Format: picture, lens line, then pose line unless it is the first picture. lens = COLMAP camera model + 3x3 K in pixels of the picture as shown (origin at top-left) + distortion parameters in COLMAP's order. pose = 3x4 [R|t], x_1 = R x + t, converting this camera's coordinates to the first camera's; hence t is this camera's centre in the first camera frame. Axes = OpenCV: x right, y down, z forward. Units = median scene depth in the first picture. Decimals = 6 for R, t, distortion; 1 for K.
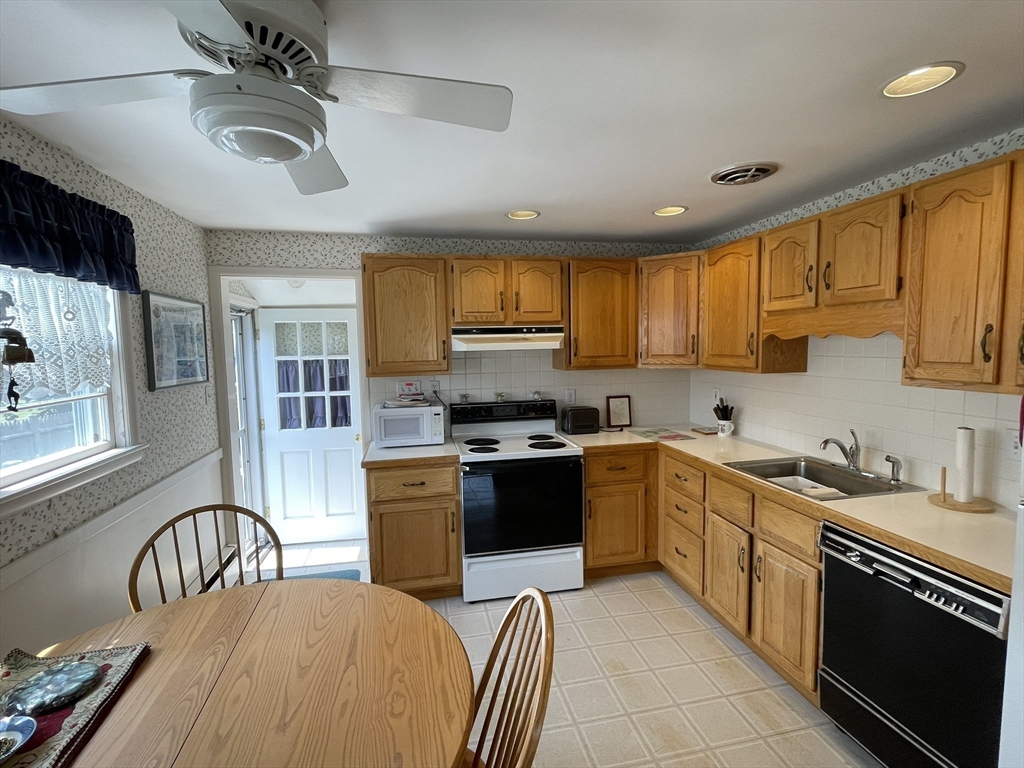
lens RADIAL K [[480.2, 0, 512.0], [0, 480.2, 384.0], [0, 0, 1]] dist [0.000028, -0.001313]
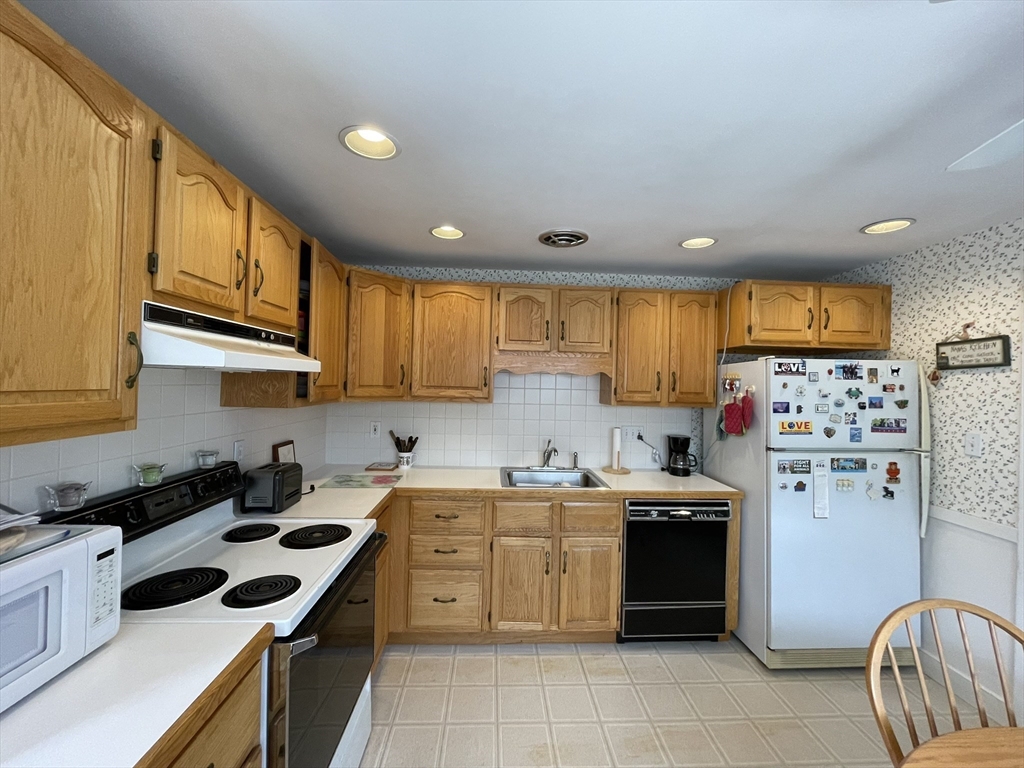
lens RADIAL K [[413.9, 0, 510.5], [0, 413.9, 382.3], [0, 0, 1]] dist [-0.000720, -0.000003]
pose [[0.160537, 0.025687, 0.986696, -0.434847], [0.056568, 0.997779, -0.035179, -0.031156], [-0.985407, 0.061463, 0.158727, 0.746545]]
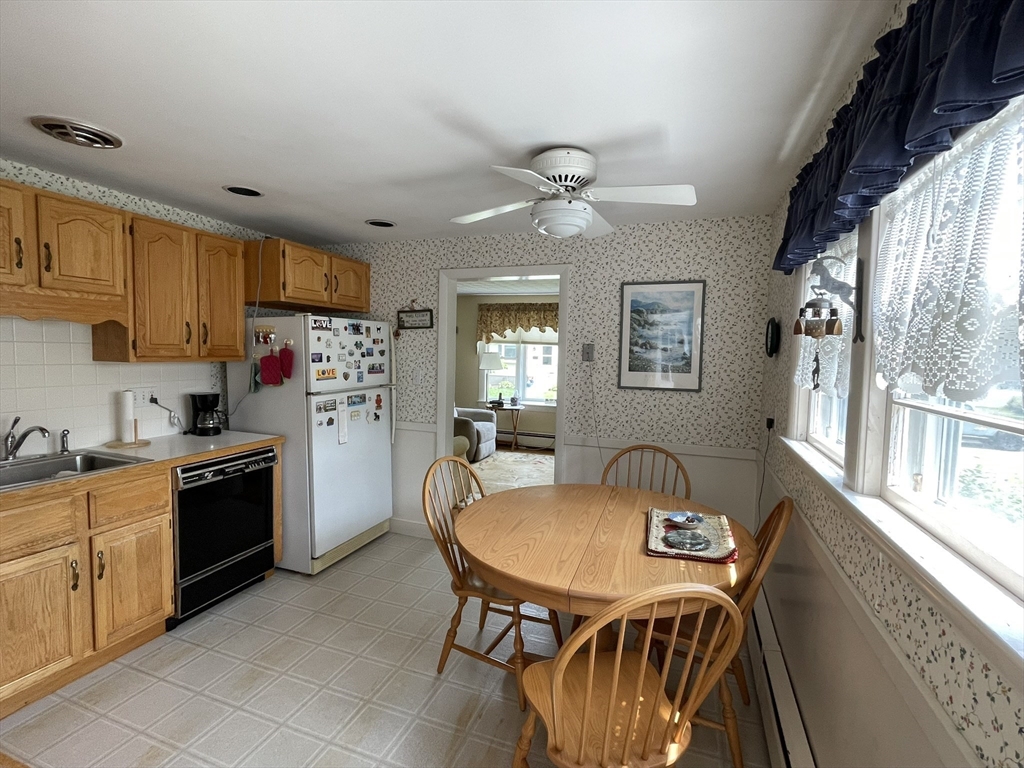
lens RADIAL K [[480.2, 0, 512.0], [0, 480.2, 384.0], [0, 0, 1]] dist [0.000028, -0.001313]
pose [[-0.843360, -0.038155, 0.535993, -0.520805], [0.038073, 0.990726, 0.130432, -0.047071], [-0.535999, 0.130408, -0.834086, 1.035226]]
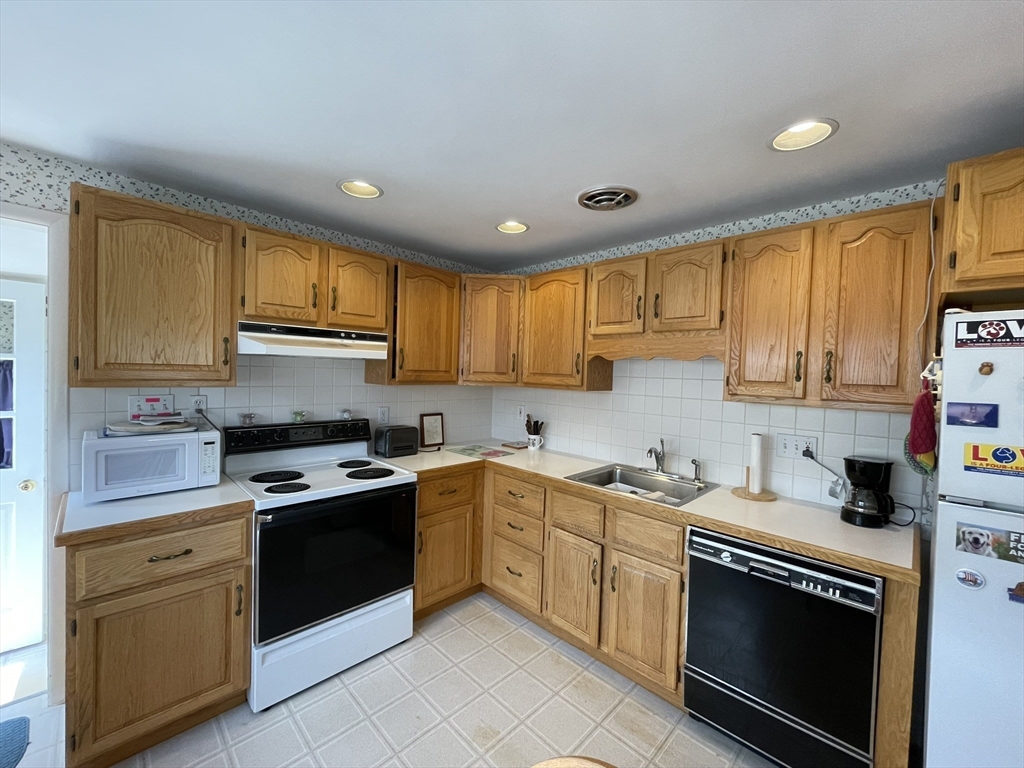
lens RADIAL K [[413.9, 0, 510.5], [0, 413.9, 382.3], [0, 0, 1]] dist [-0.000720, -0.000003]
pose [[0.836108, 0.029111, 0.547791, -0.135367], [0.000260, 0.998570, -0.053464, 0.008474], [-0.548564, 0.044844, 0.834905, 0.285584]]
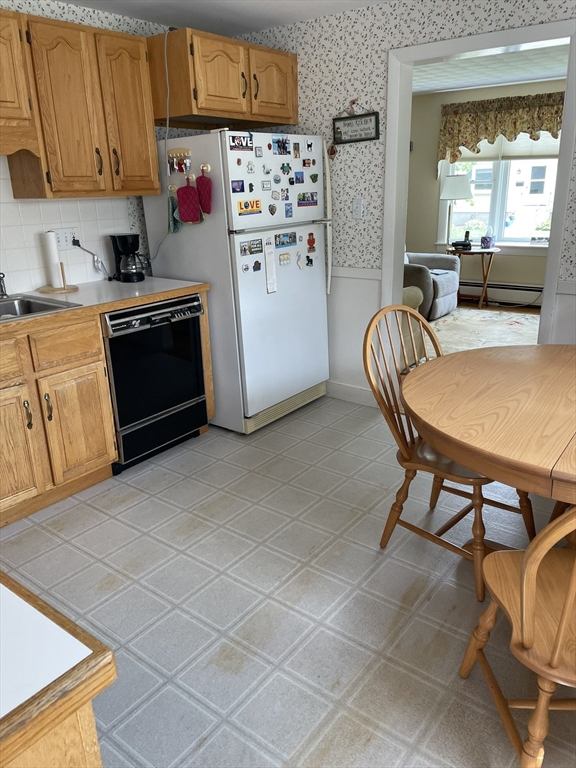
lens RADIAL K [[578.9, 0, 290.4], [0, 578.9, 379.0], [0, 0, 1]] dist [0.093151, -0.118818]
pose [[-0.641911, -0.207563, 0.738151, -0.507186], [0.104530, 0.929990, 0.352408, -0.021308], [-0.759621, 0.303374, -0.575275, 1.020449]]
